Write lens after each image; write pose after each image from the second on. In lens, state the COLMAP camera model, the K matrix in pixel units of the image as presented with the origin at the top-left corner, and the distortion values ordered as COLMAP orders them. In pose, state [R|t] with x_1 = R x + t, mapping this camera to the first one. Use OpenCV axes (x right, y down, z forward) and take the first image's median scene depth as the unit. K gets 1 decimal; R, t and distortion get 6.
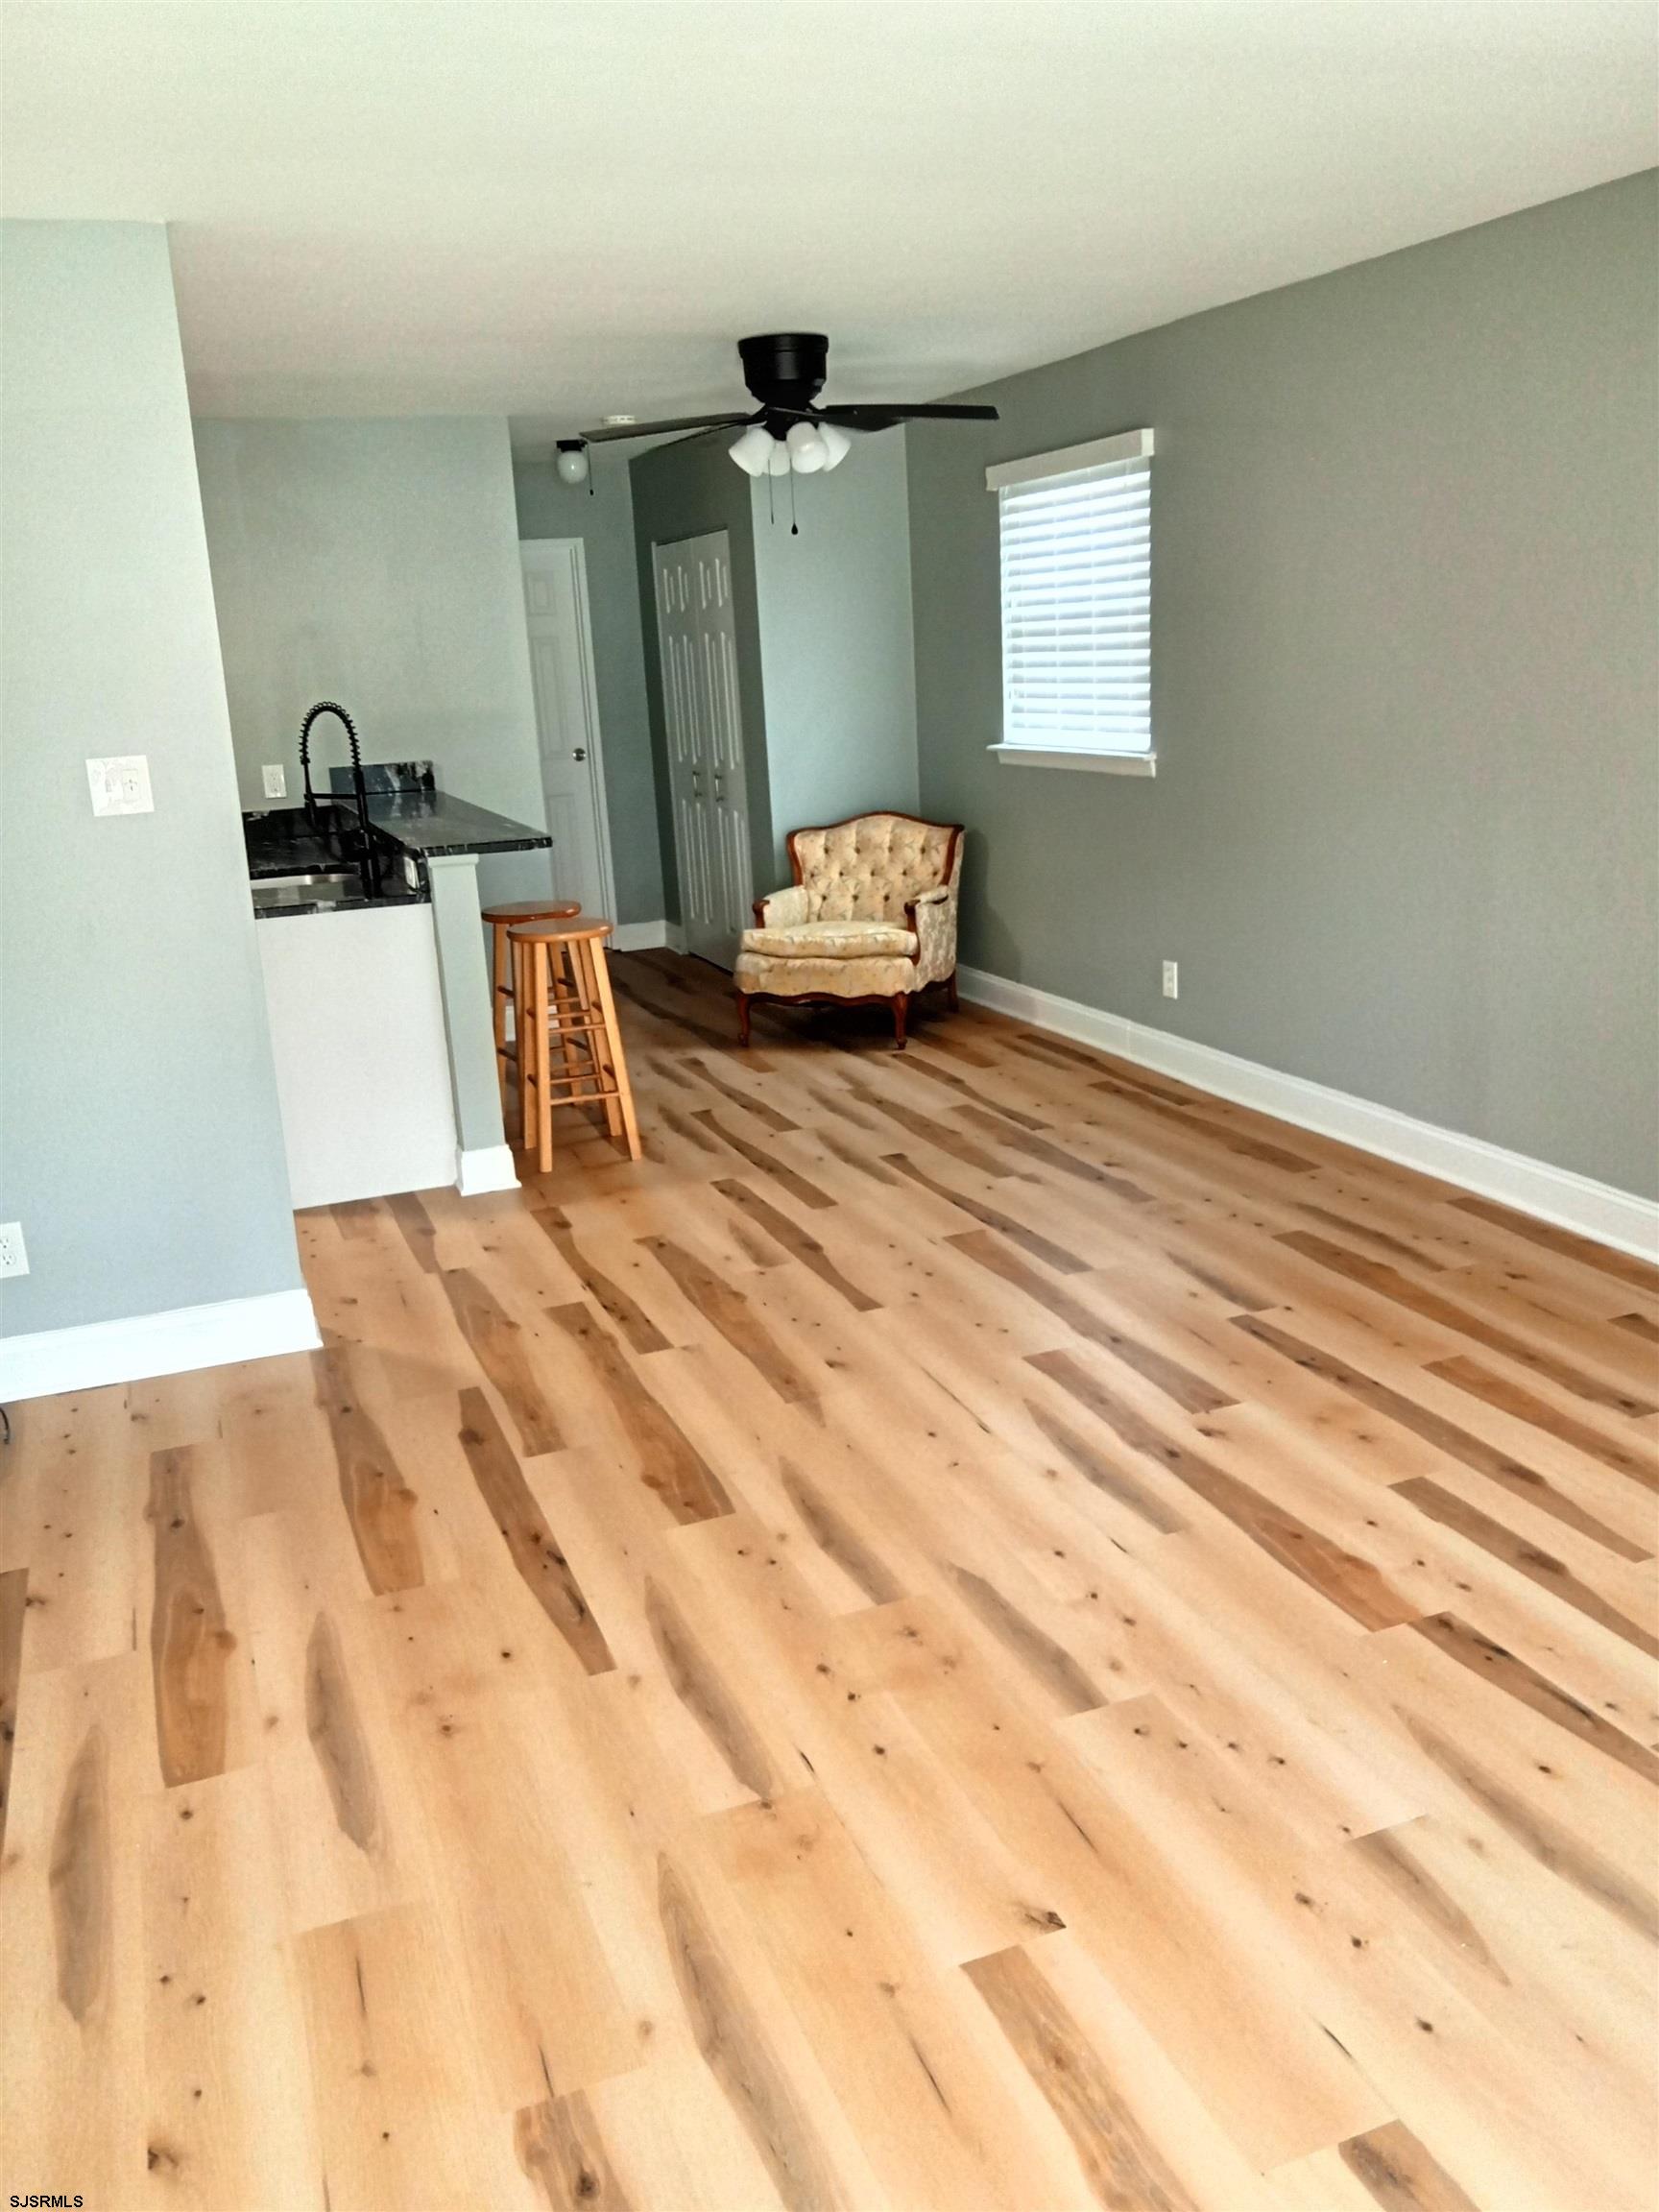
lens RADIAL K [[1788.6, 0, 829.5], [0, 1788.6, 1106.0], [0, 0, 1]] dist [-0.008054, -0.003118]
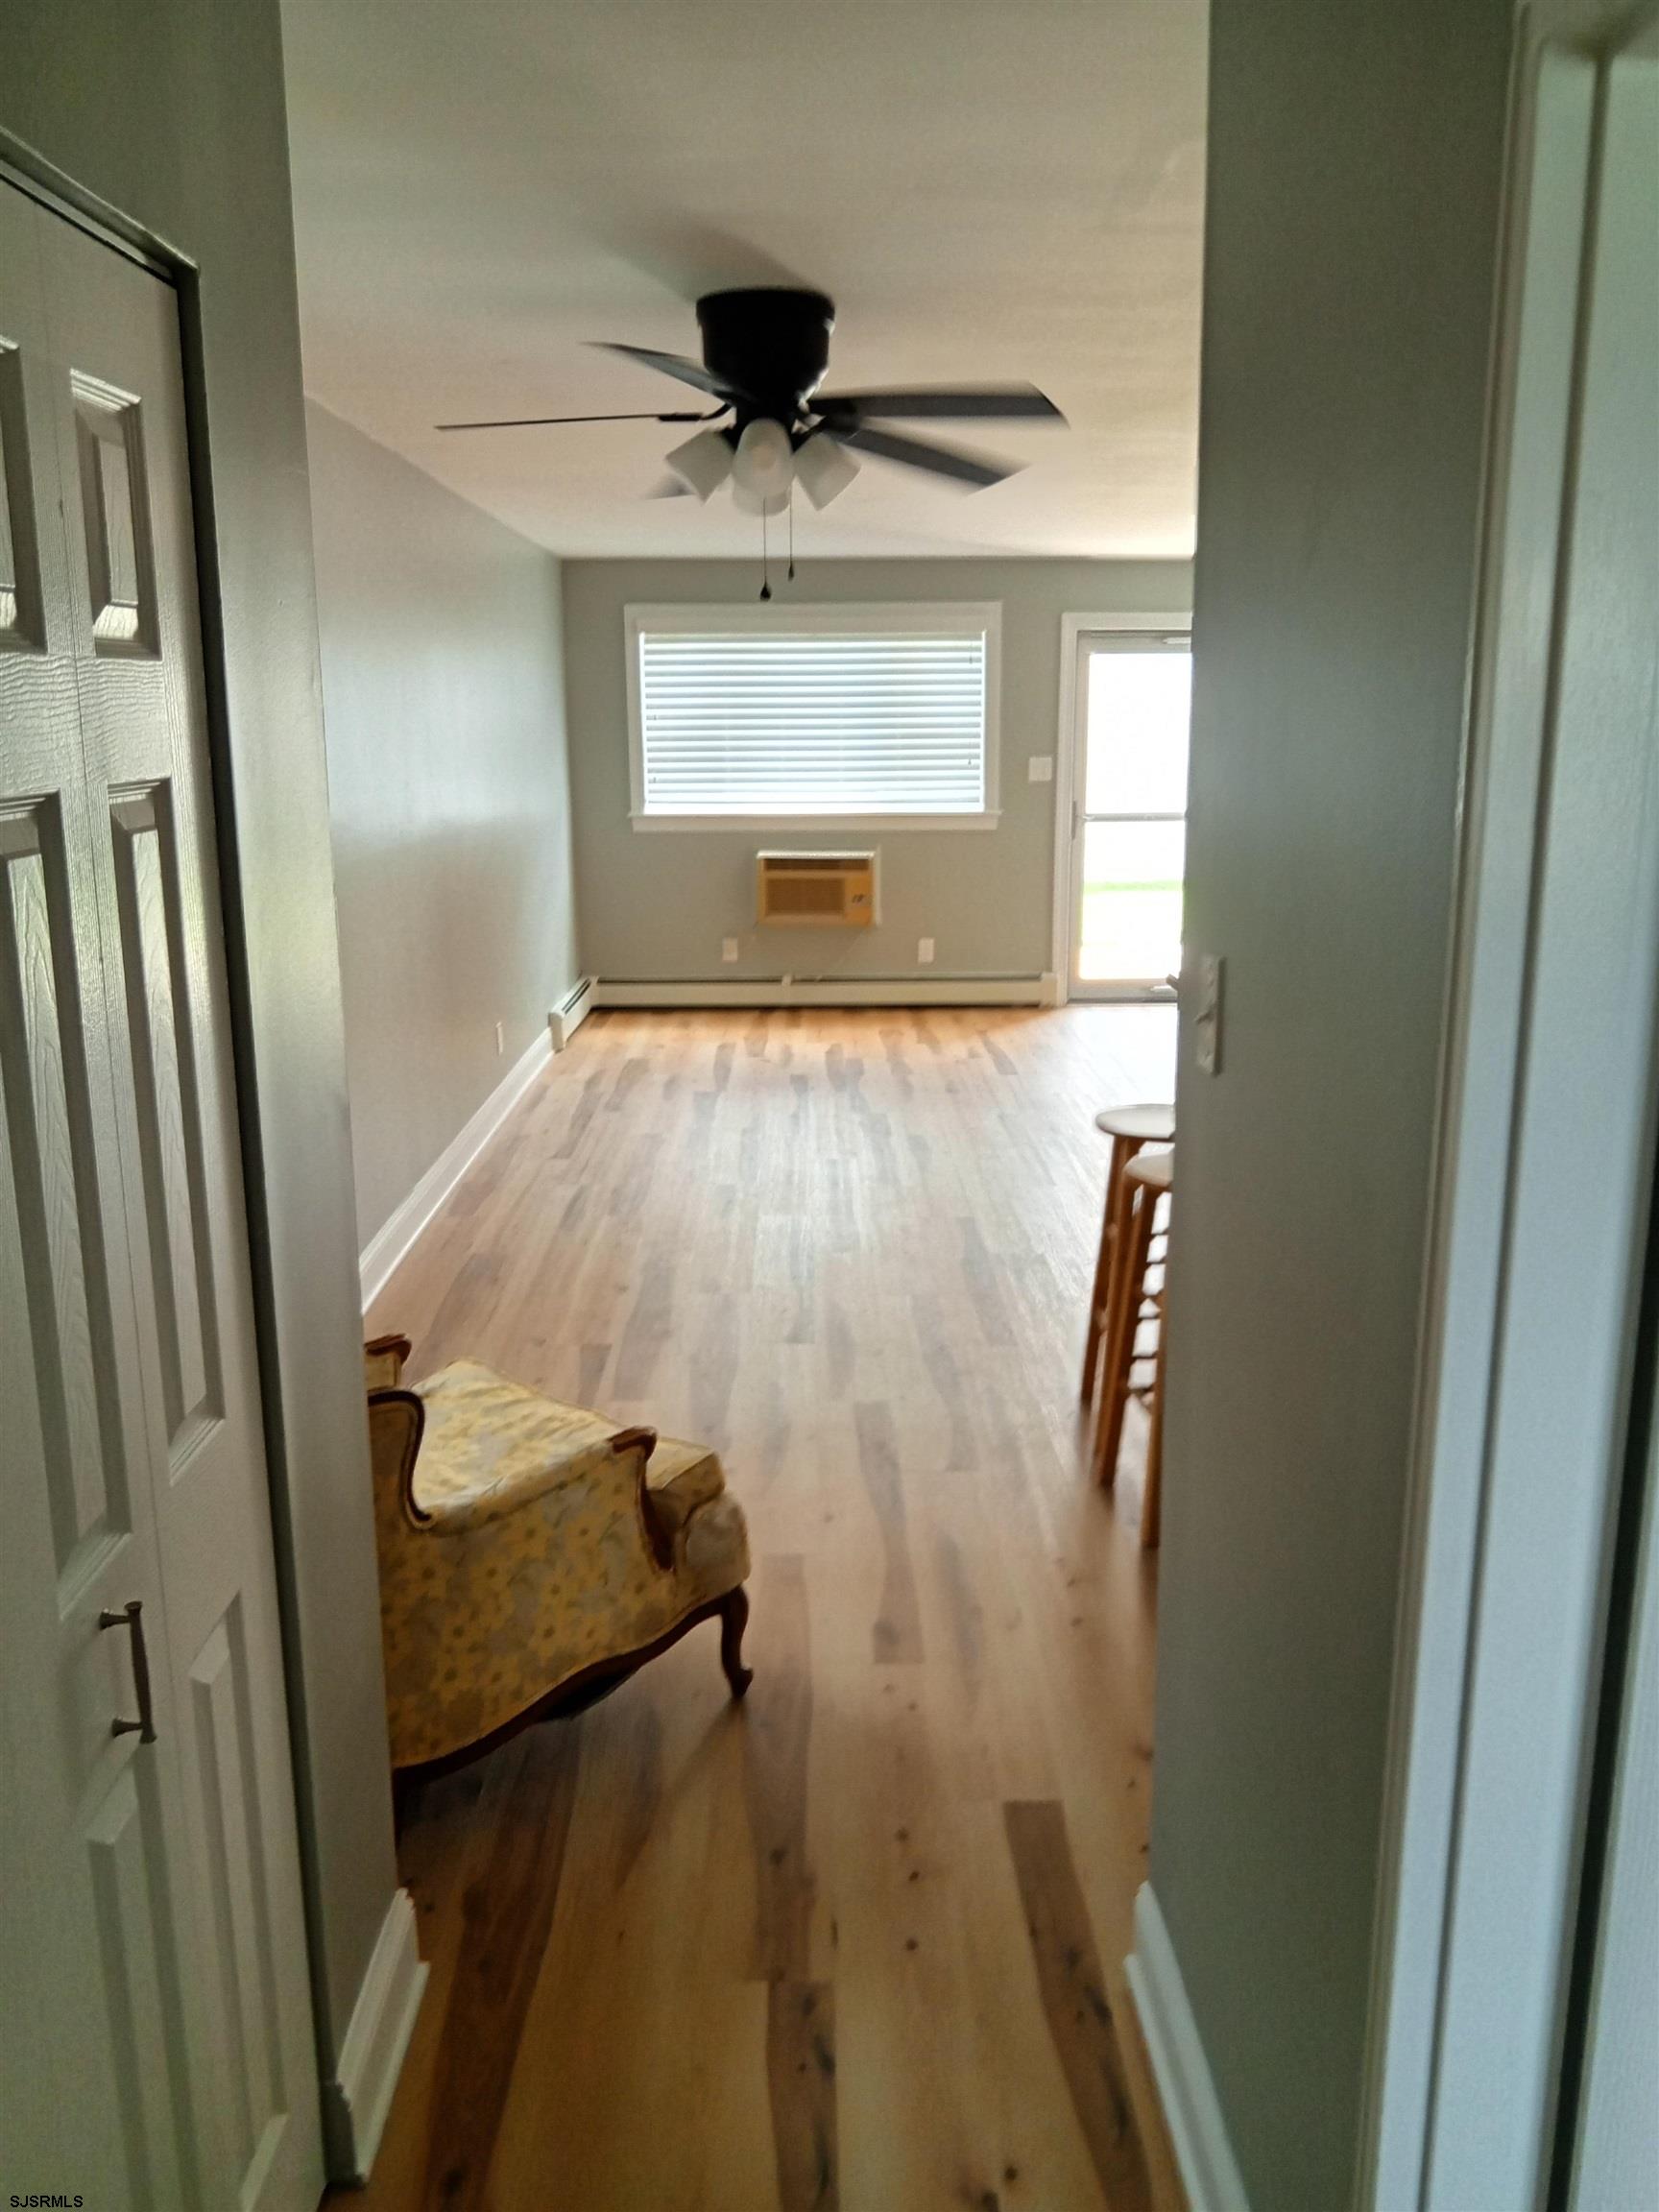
lens RADIAL K [[1788.6, 0, 829.5], [0, 1788.6, 1106.0], [0, 0, 1]] dist [-0.008054, -0.003118]
pose [[-0.932273, -0.022180, 0.361075, -0.289744], [0.152436, 0.881093, 0.447703, -0.457713], [-0.328071, 0.472422, -0.818038, 1.637749]]
